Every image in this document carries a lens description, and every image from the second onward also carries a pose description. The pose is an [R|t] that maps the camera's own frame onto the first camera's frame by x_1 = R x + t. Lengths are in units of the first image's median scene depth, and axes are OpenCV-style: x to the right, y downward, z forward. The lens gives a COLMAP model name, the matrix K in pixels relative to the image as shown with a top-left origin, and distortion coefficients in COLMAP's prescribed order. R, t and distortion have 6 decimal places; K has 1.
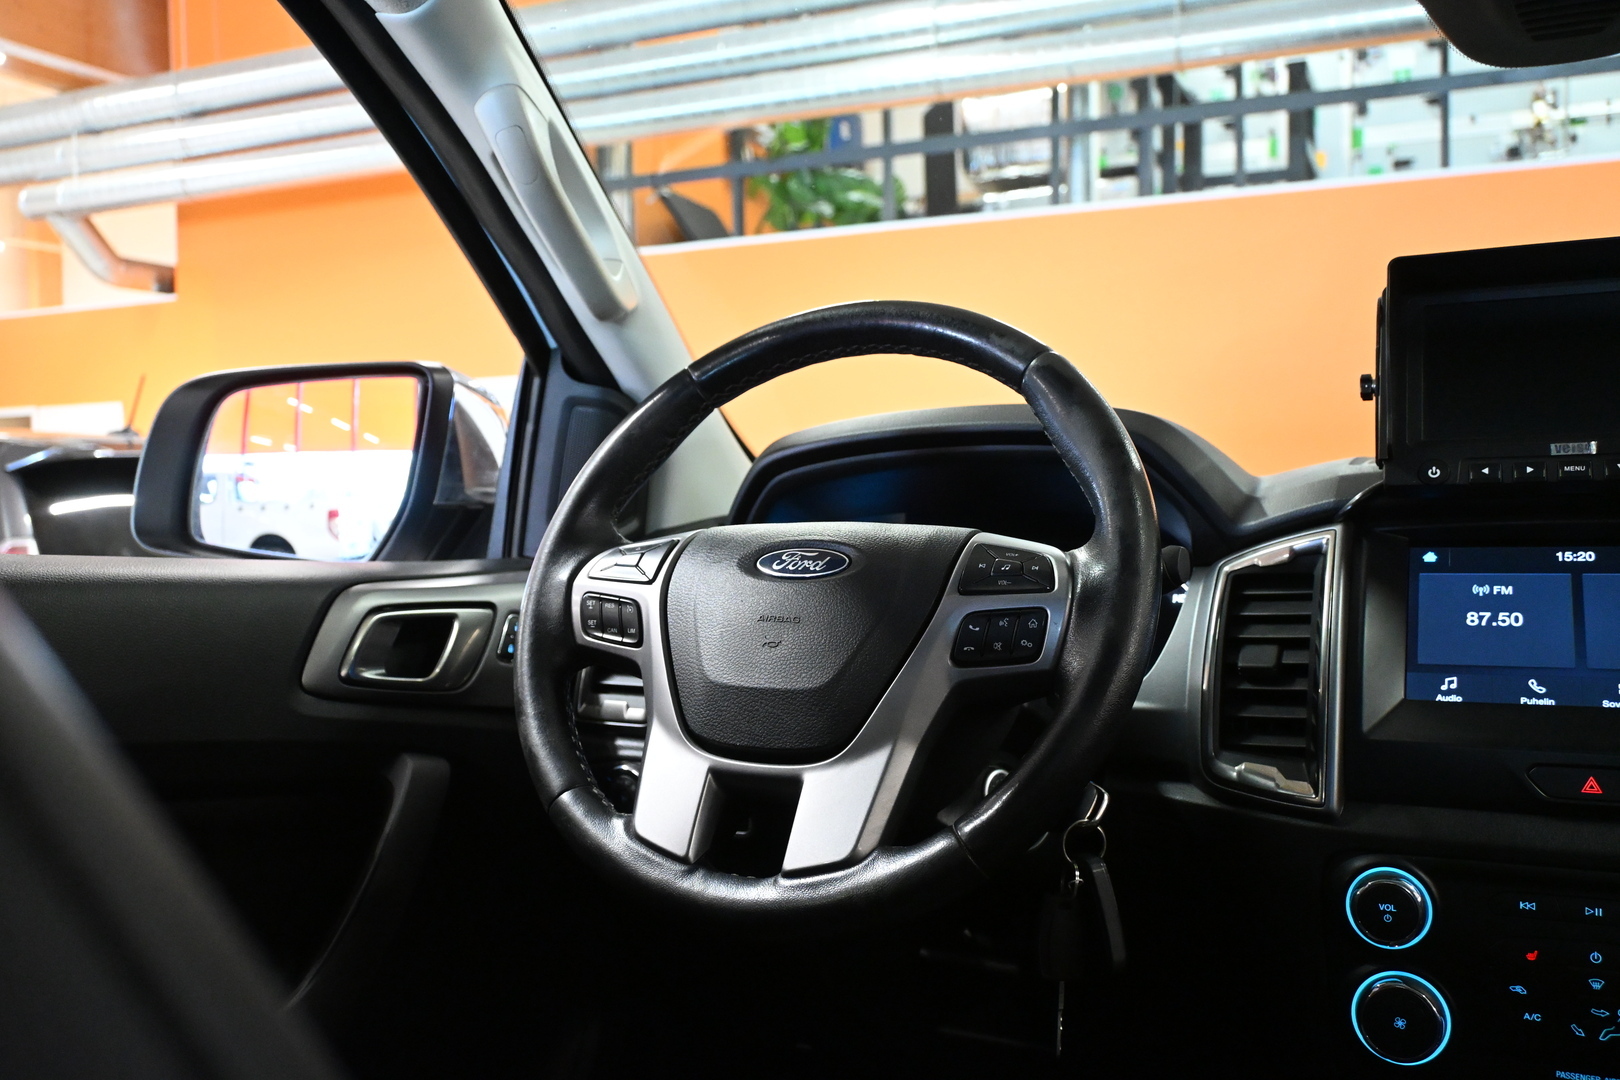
lens RADIAL K [[1392.0, 0, 810.0], [0, 1392.0, 540.0], [0, 0, 1]] dist [-0.017186, 0.003534]
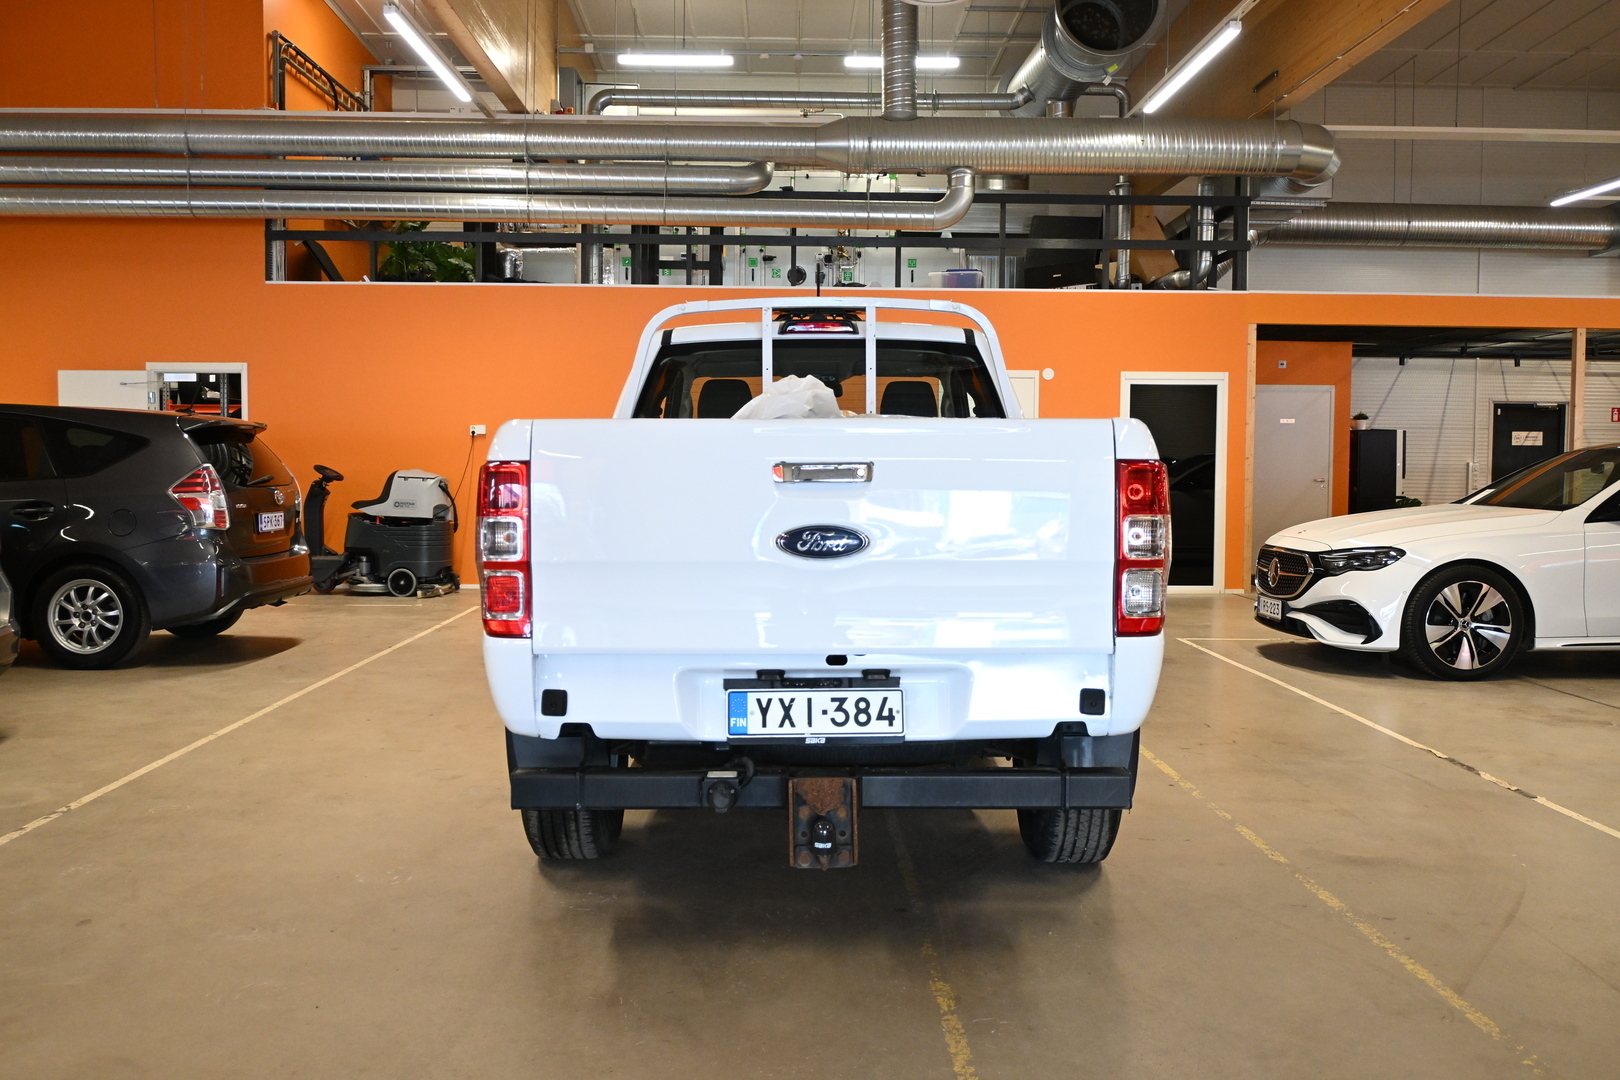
lens RADIAL K [[1446.8, 0, 810.0], [0, 1446.8, 540.0], [0, 0, 1]] dist [-0.005678, 0.002339]
pose [[0.902206, -0.003733, 0.431288, -2.654784], [-0.007118, 0.999698, 0.023542, 0.233975], [-0.431246, -0.024310, 0.901907, -5.646936]]
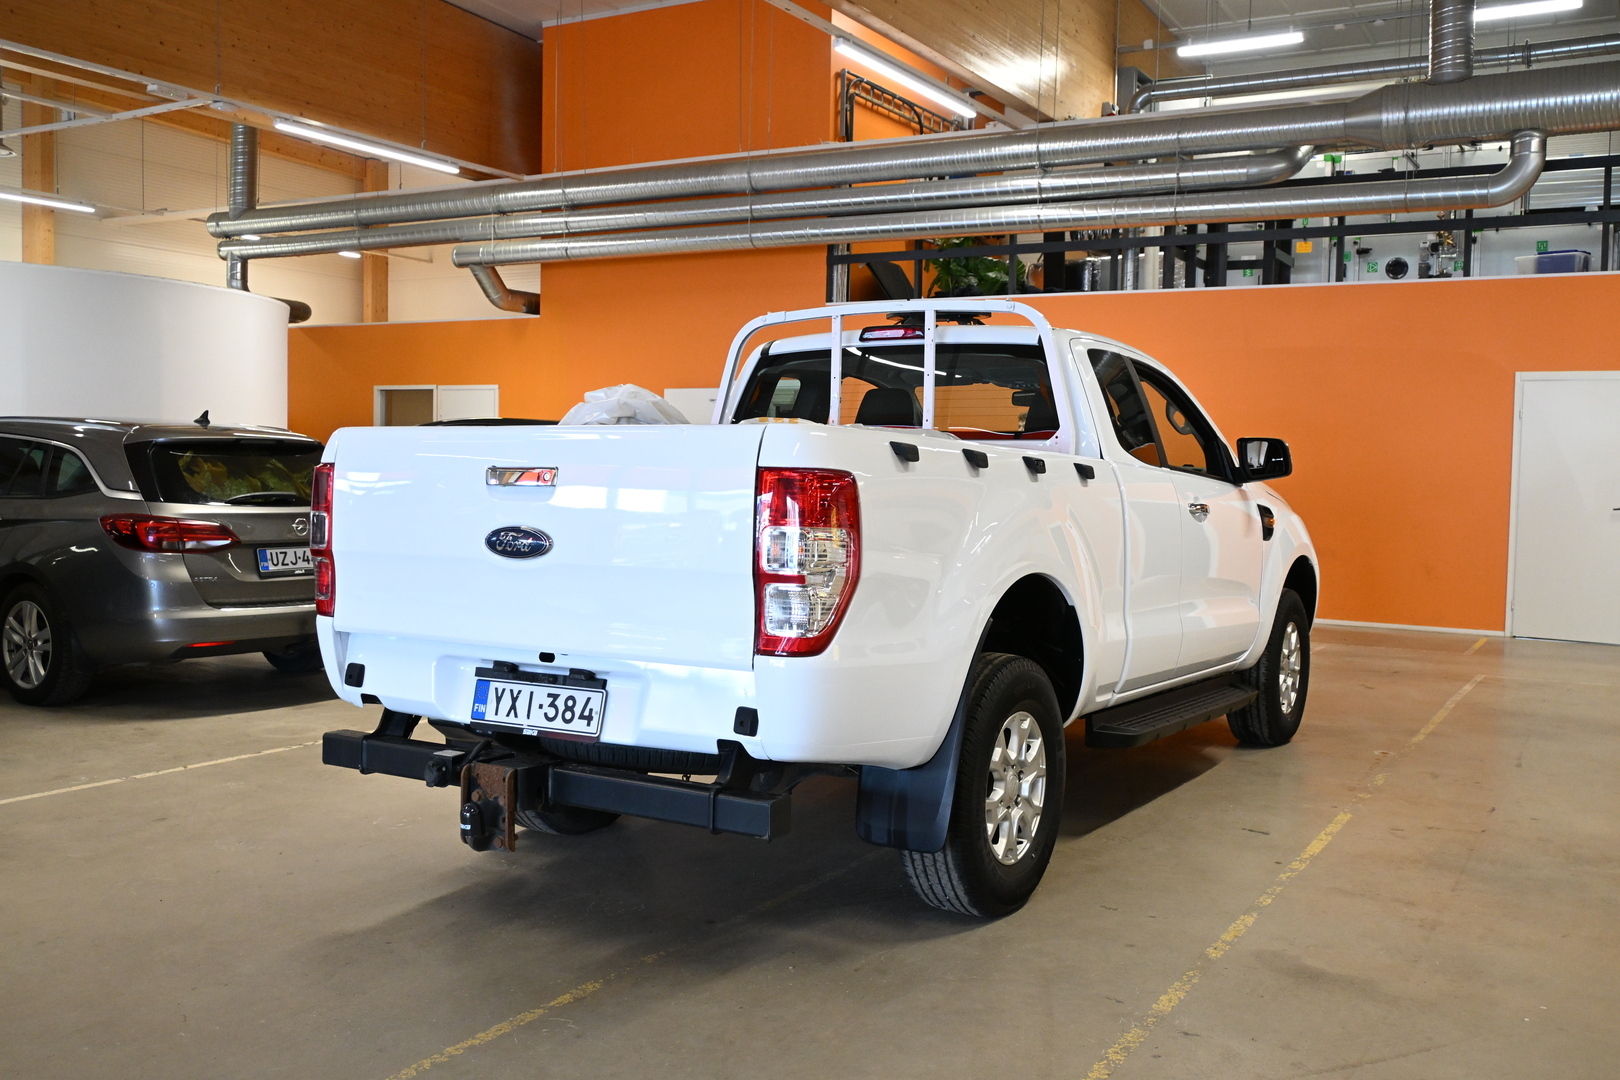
lens RADIAL K [[1496.0, 0, 810.0], [0, 1496.0, 540.0], [0, 0, 1]] dist [0.002401, -0.008571]
pose [[0.993850, 0.040160, -0.103199, 0.121378], [-0.037849, 0.998989, 0.024251, 0.192210], [0.104068, -0.020196, 0.994365, -6.237221]]
